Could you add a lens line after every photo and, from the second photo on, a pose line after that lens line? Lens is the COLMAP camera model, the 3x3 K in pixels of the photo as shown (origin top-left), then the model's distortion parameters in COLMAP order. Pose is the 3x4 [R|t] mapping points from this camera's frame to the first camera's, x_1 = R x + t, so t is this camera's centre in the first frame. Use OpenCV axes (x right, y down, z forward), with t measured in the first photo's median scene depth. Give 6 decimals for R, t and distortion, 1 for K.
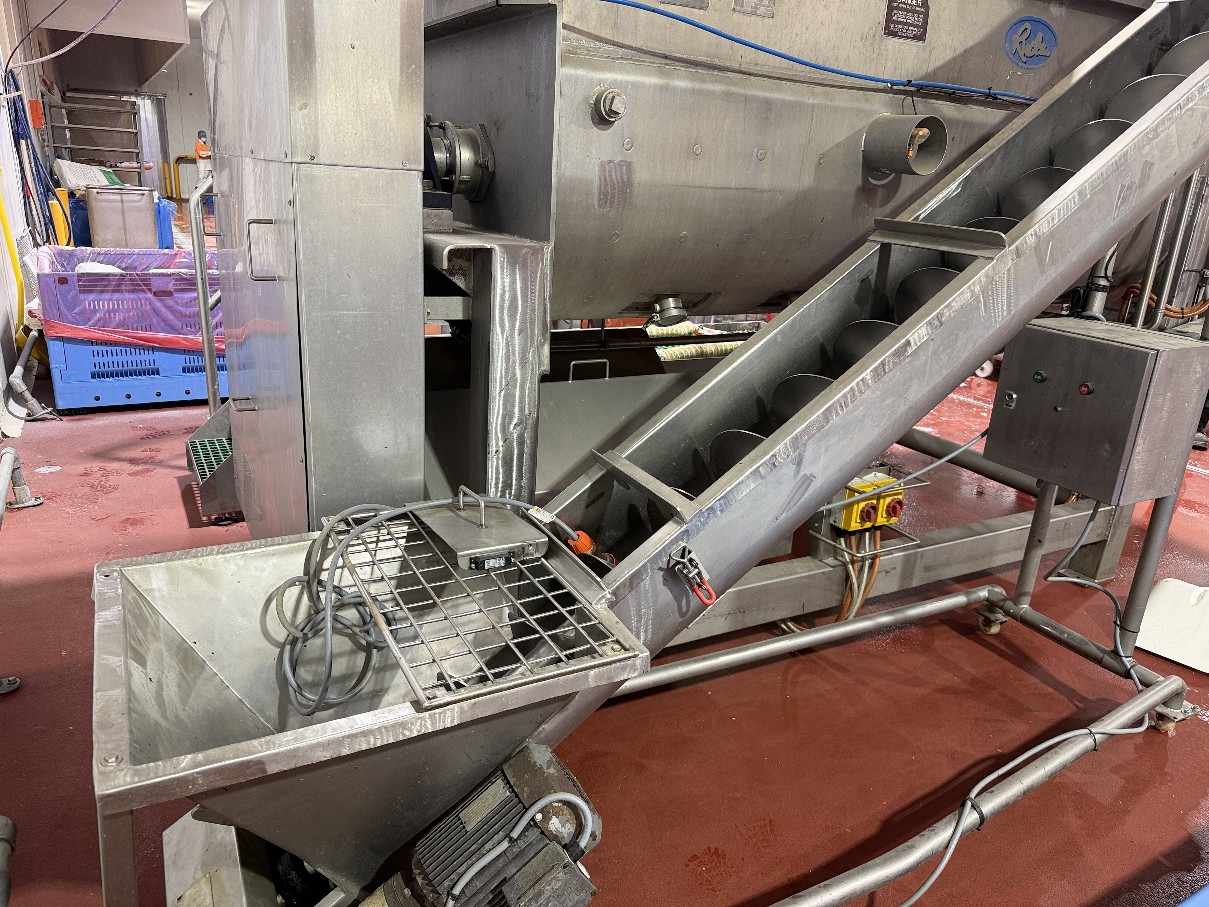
lens RADIAL K [[889.2, 0, 607.7], [0, 889.2, 442.2], [0, 0, 1]] dist [-0.000071, -0.001852]
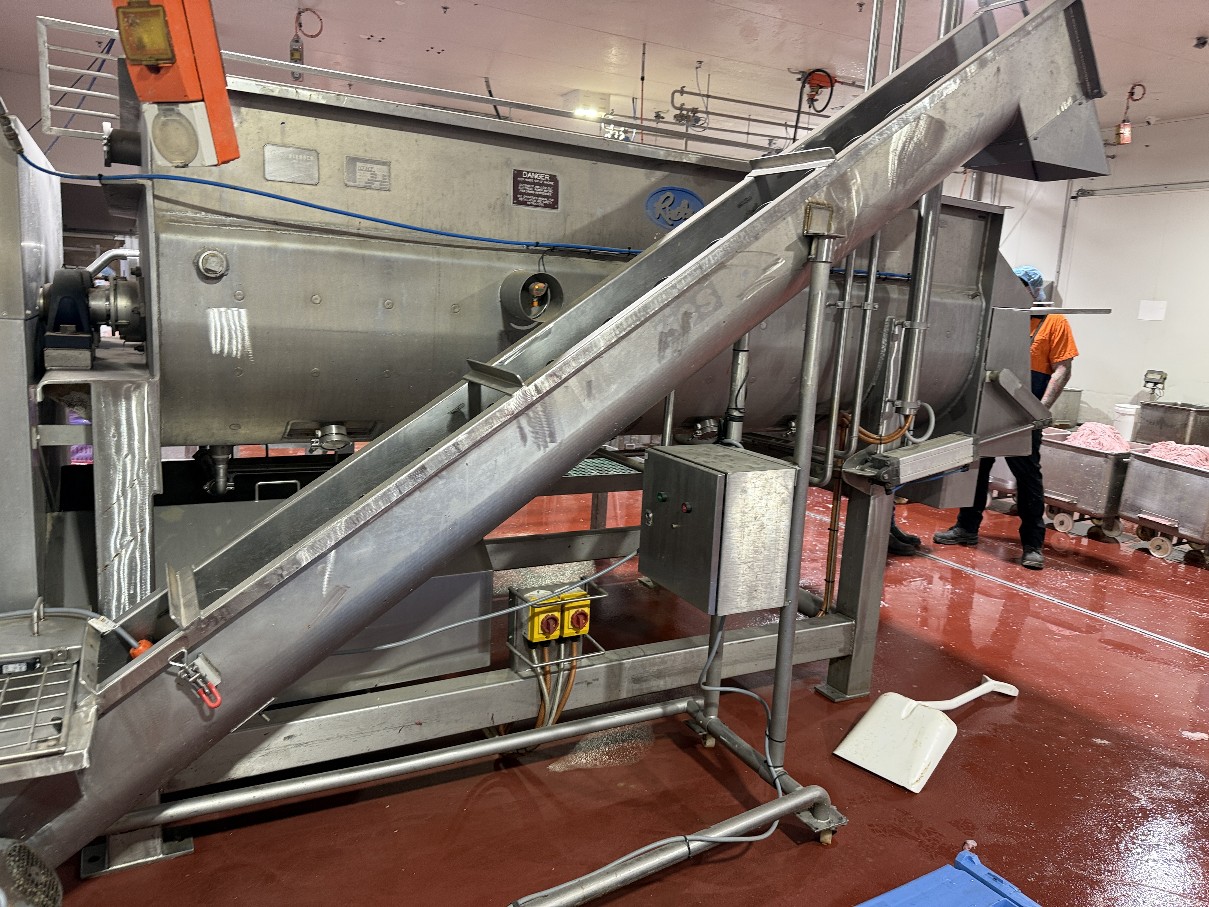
lens RADIAL K [[869.3, 0, 617.8], [0, 869.3, 435.6], [0, 0, 1]] dist [0.129239, -0.160761]
pose [[0.999993, -0.001938, -0.003057, 0.447327], [0.001469, 0.989202, -0.146548, 0.010129], [0.003308, 0.146542, 0.989199, -0.091955]]
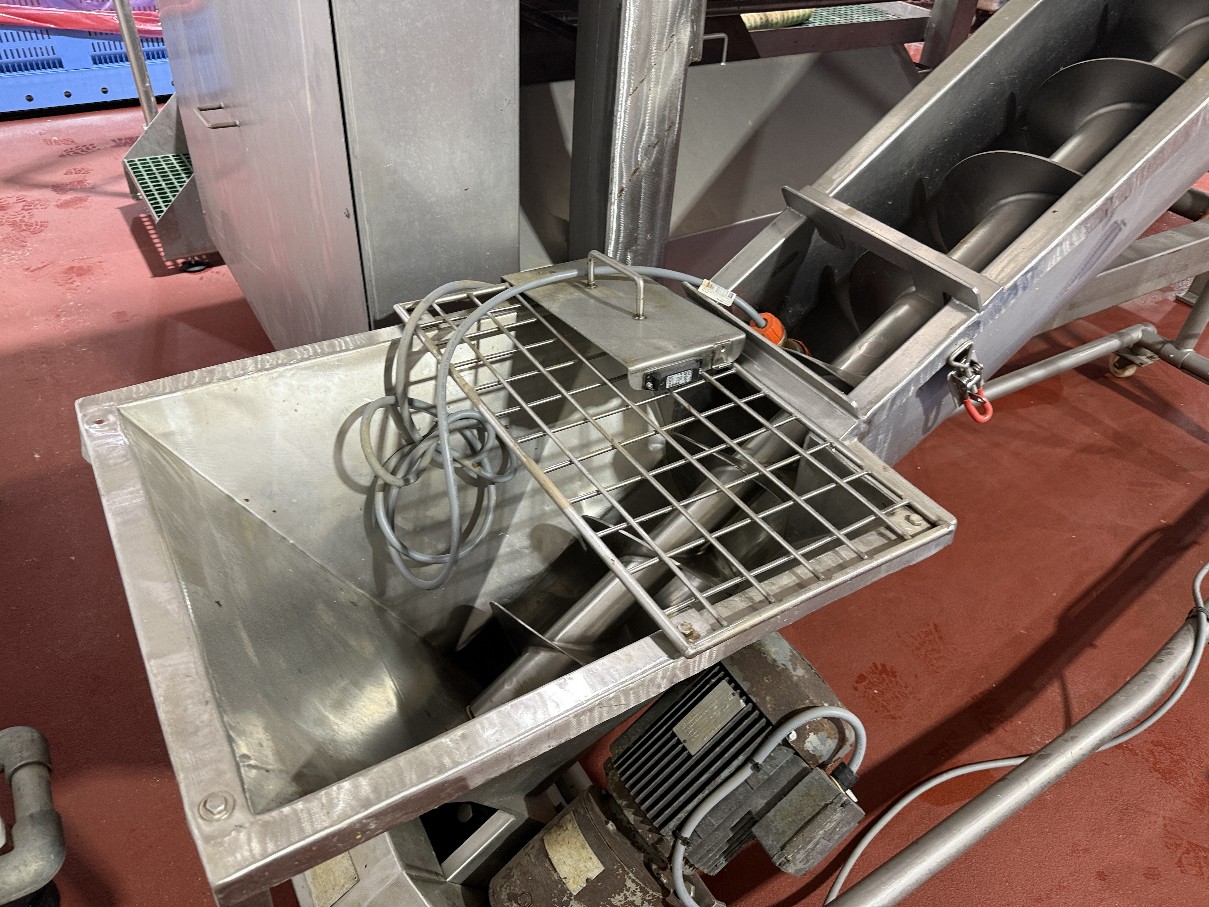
lens RADIAL K [[873.8, 0, 604.5], [0, 873.8, 453.5], [0, 0, 1]] dist [0.047137, -0.076759]
pose [[0.997921, -0.039980, 0.050546, -0.165112], [0.019976, 0.937576, 0.347207, -0.031306], [-0.061272, -0.345476, 0.936425, 0.265699]]
